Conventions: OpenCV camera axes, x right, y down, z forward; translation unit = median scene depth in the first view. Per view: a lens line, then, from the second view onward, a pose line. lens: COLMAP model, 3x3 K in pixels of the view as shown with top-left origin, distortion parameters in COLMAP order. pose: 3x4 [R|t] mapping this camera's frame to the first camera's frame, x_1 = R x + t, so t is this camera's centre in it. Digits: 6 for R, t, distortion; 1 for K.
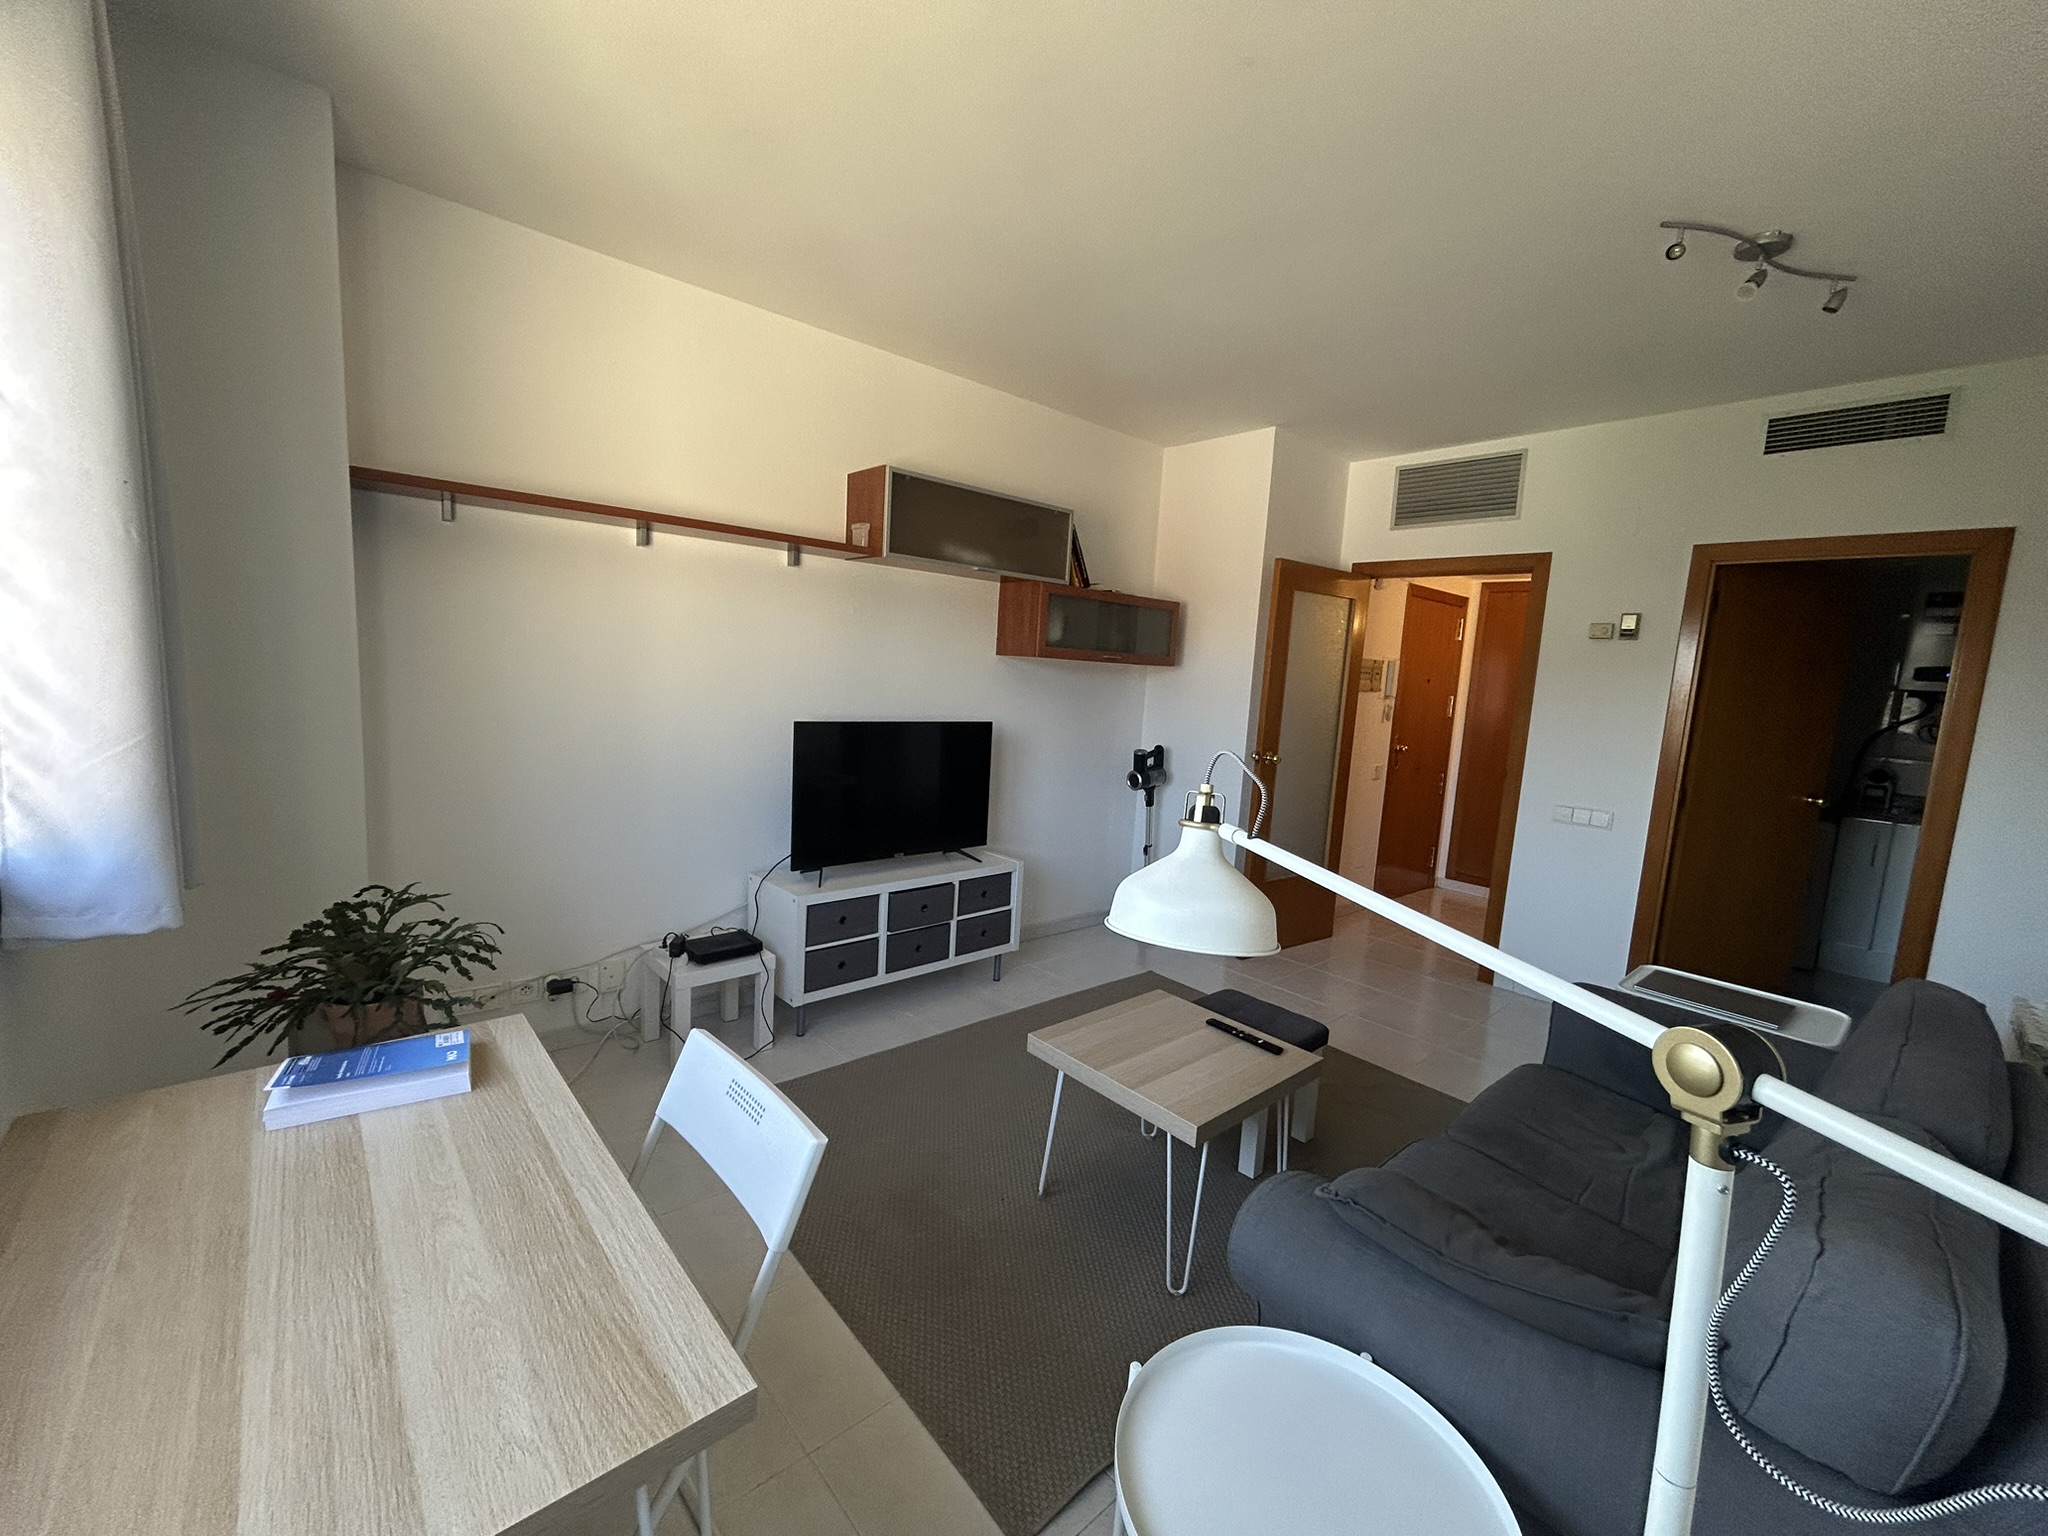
lens RADIAL K [[825.9, 0, 1016.0], [0, 825.9, 768.4], [0, 0, 1]] dist [-0.000381, -0.000179]
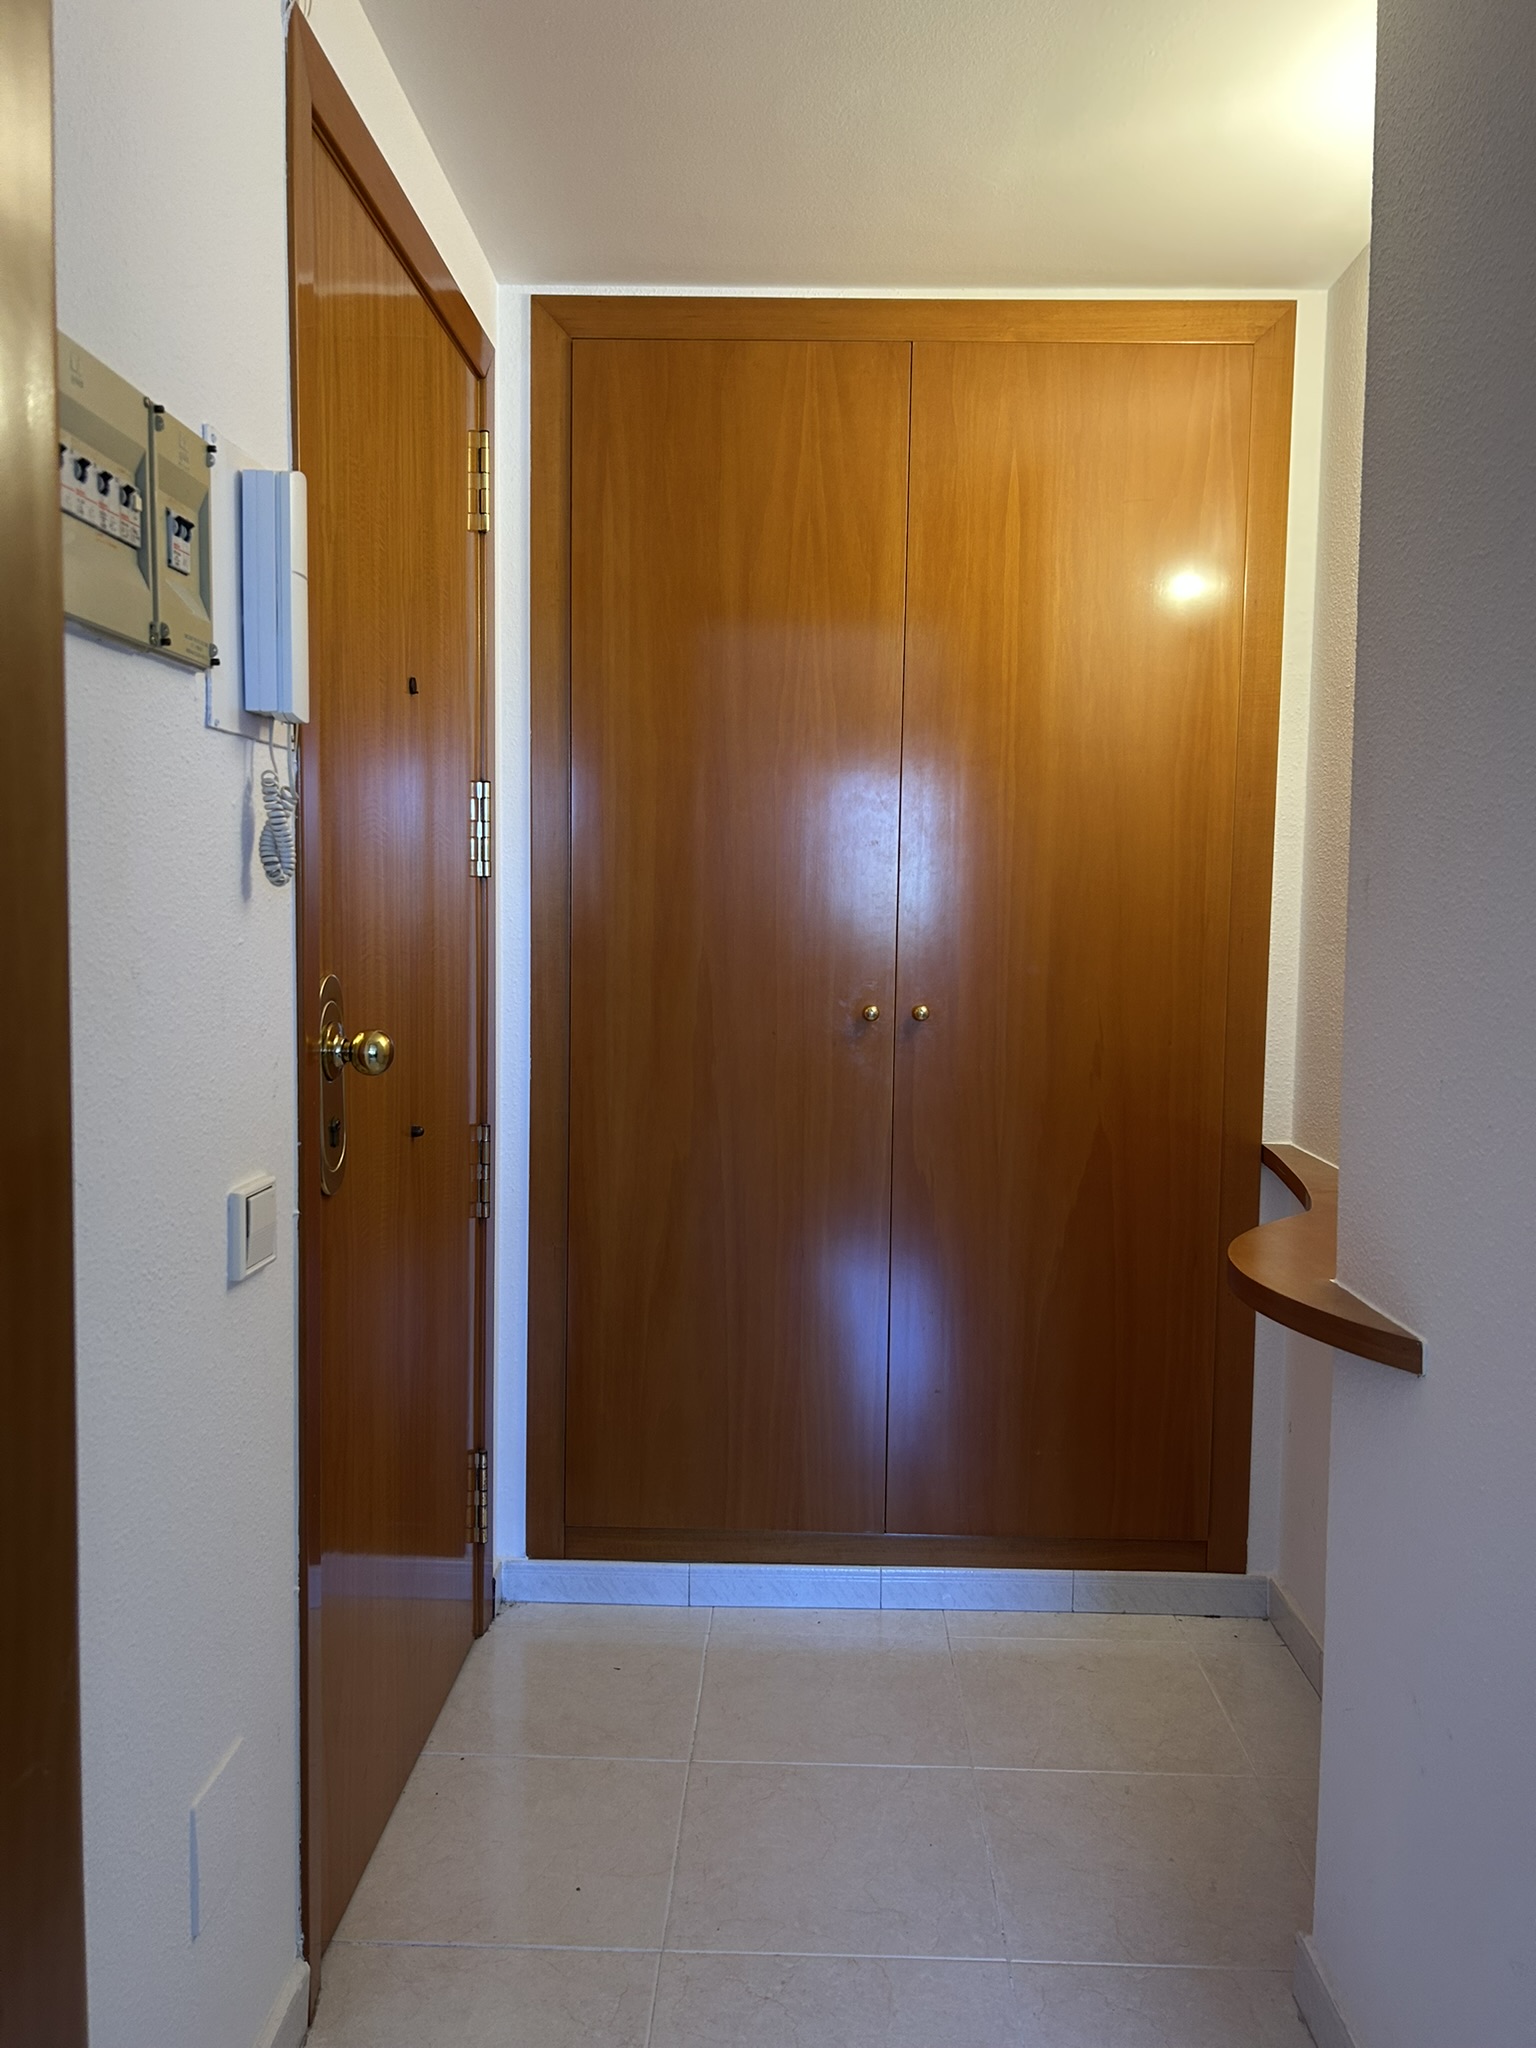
lens RADIAL K [[1495.1, 0, 740.9], [0, 1495.1, 1025.9], [0, 0, 1]] dist [0.058689, -0.066182]
pose [[0.682562, -0.100561, 0.723876, 0.585125], [0.117789, 0.992676, 0.026836, -0.053055], [-0.721273, 0.066948, 0.689408, 1.439307]]
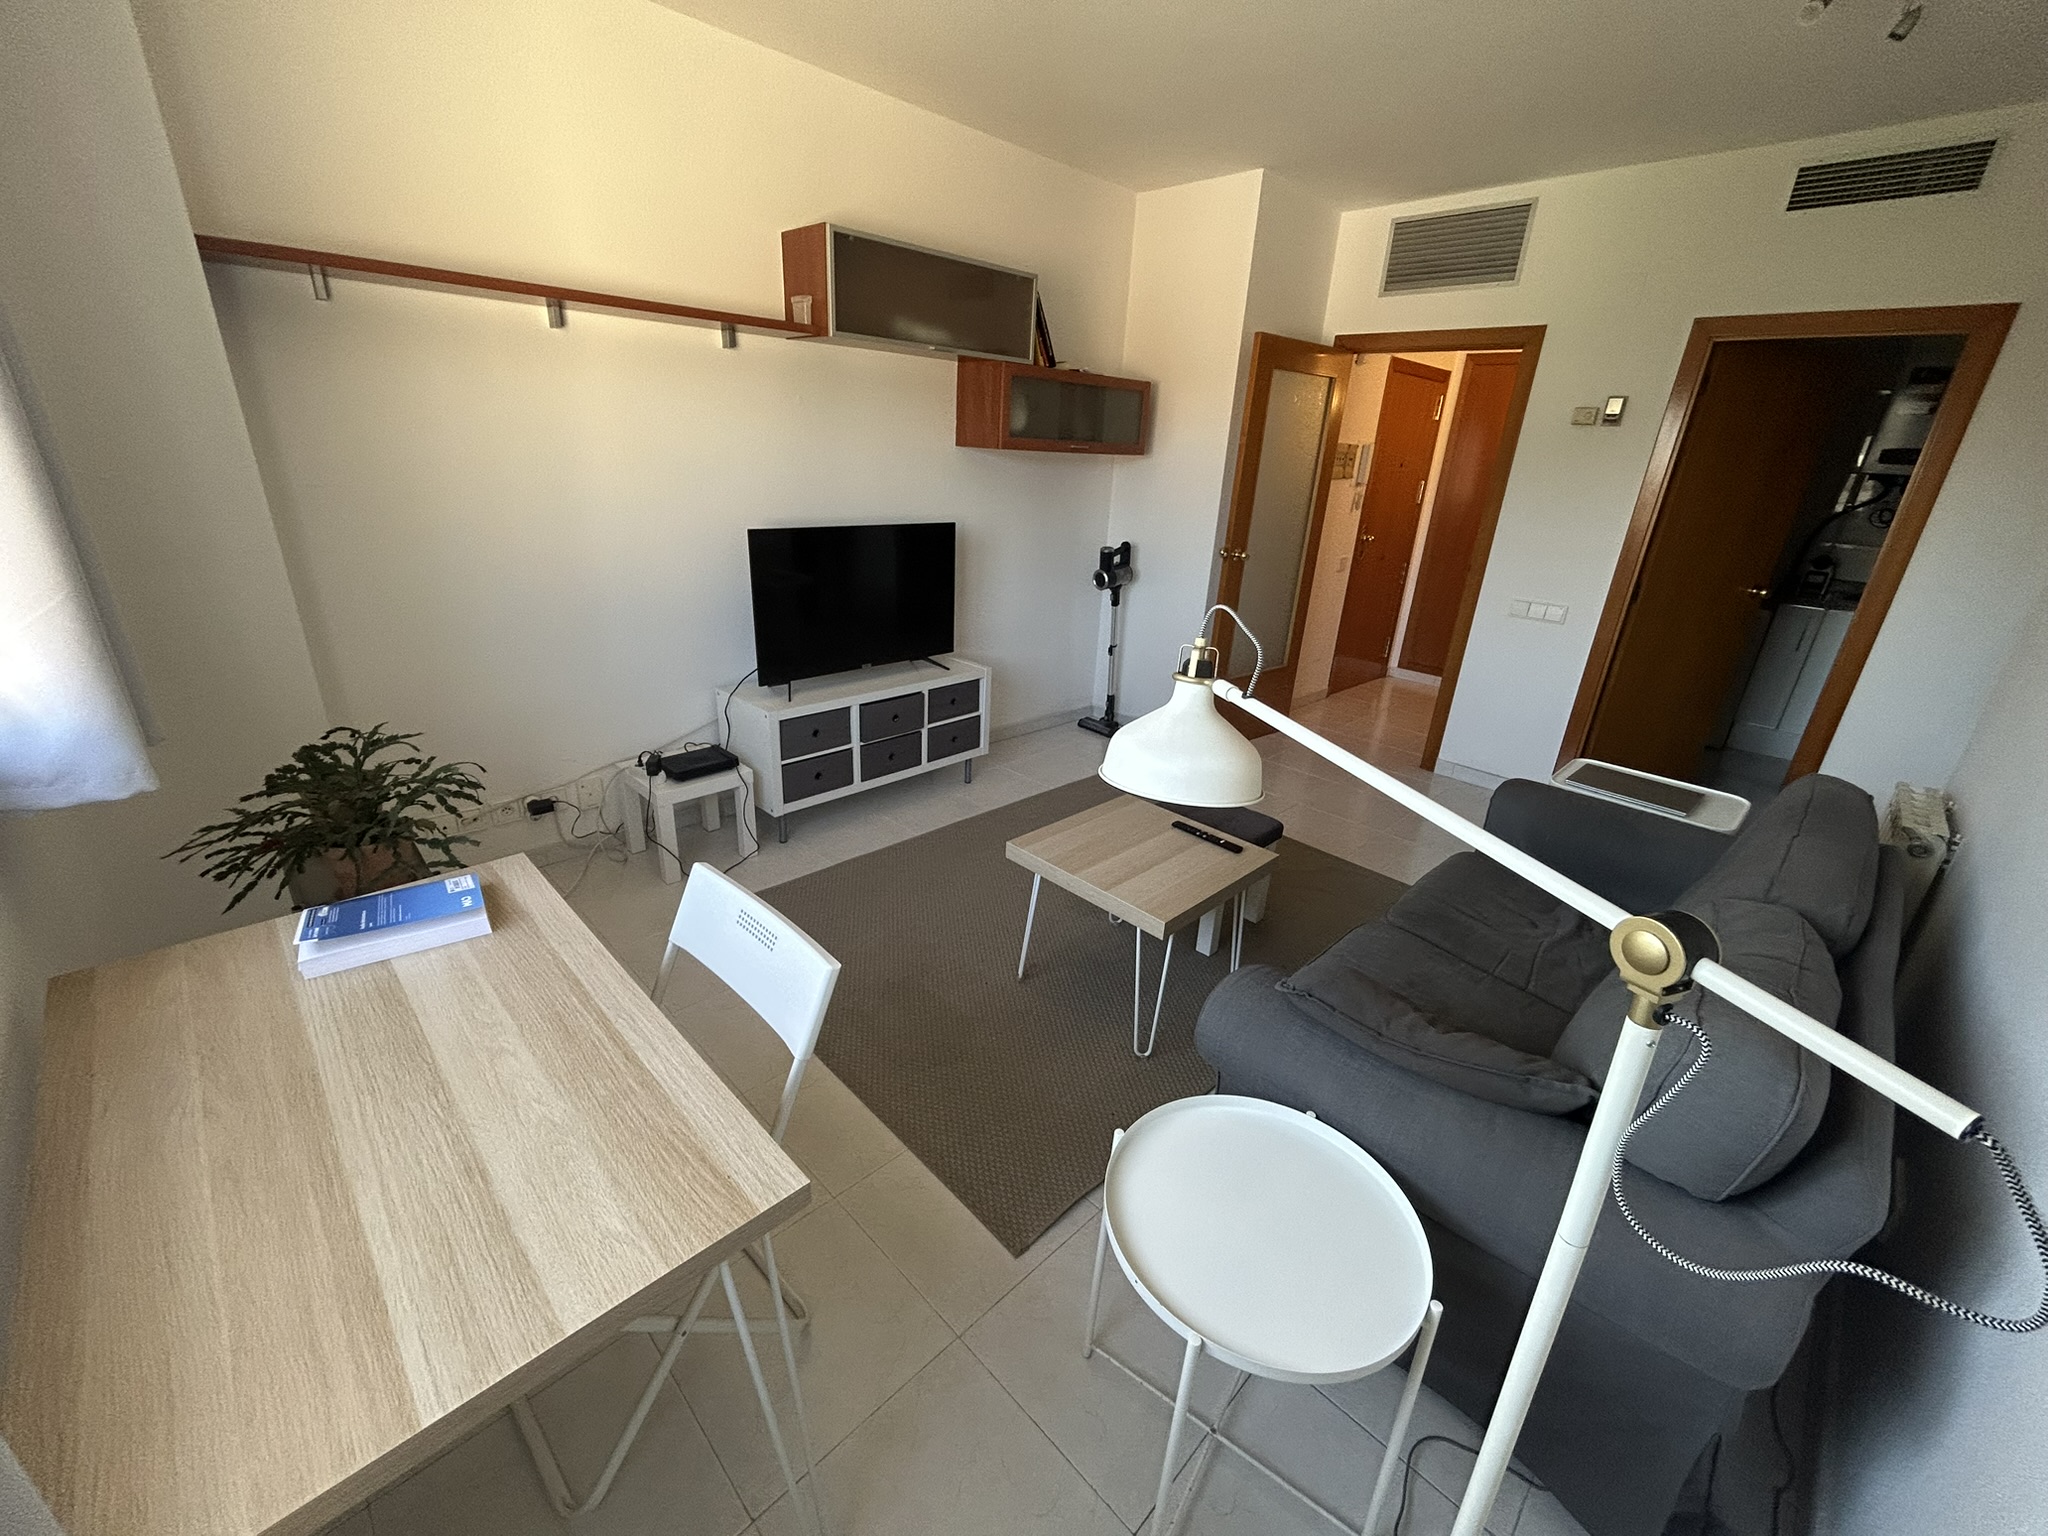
lens RADIAL K [[825.9, 0, 1016.0], [0, 825.9, 768.4], [0, 0, 1]] dist [-0.000381, -0.000179]
pose [[0.998467, -0.028372, 0.047535, -0.015657], [0.015471, 0.967474, 0.252498, -0.028108], [-0.053153, -0.251376, 0.966429, -0.000342]]
